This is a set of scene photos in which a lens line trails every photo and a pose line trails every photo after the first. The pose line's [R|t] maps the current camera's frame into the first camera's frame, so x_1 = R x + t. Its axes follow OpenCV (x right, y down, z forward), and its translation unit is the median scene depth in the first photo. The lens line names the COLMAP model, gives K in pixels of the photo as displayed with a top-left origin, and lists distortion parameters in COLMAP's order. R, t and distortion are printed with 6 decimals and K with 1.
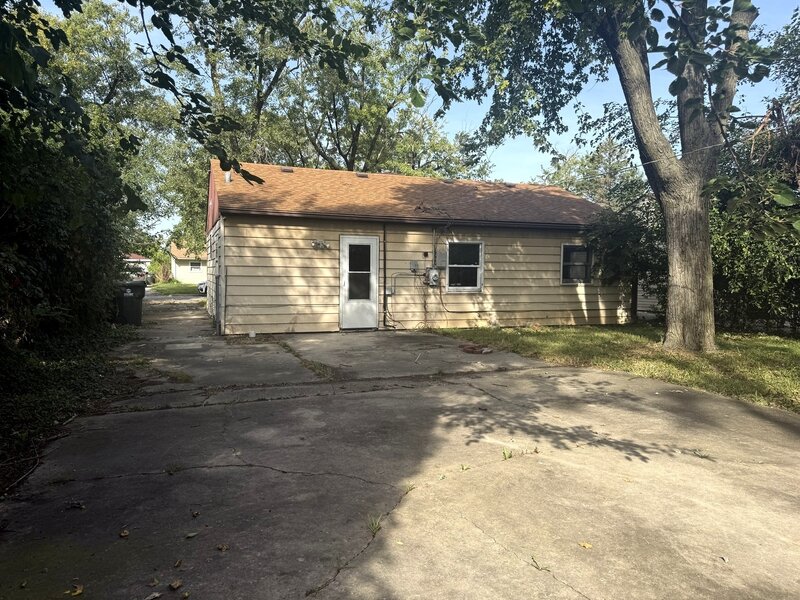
lens RADIAL K [[564.7, 0, 396.2], [0, 564.7, 301.5], [0, 0, 1]] dist [0.102933, -0.135304]
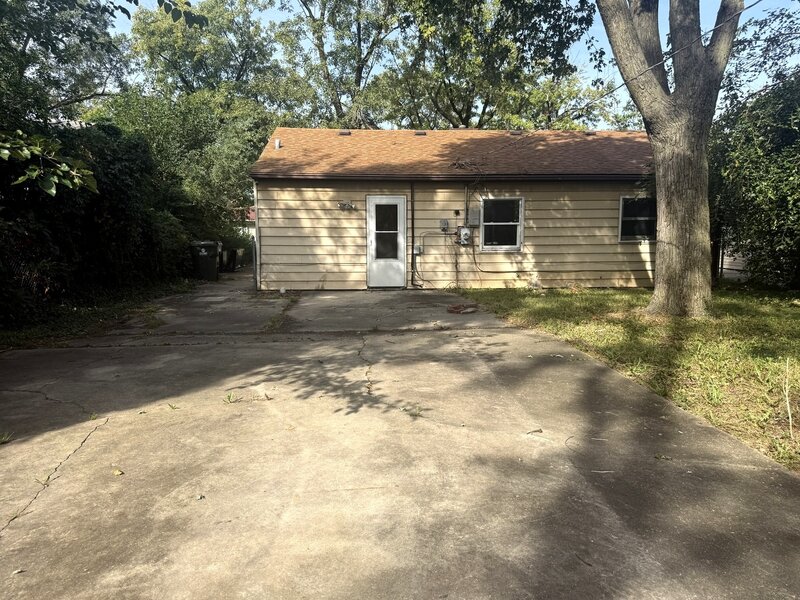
lens RADIAL K [[564.7, 0, 396.2], [0, 564.7, 301.5], [0, 0, 1]] dist [0.102933, -0.135304]
pose [[0.957606, 0.023053, -0.287157, 0.242873], [-0.003303, 0.997606, 0.069072, 0.003051], [0.288062, -0.065196, 0.955390, 0.022970]]
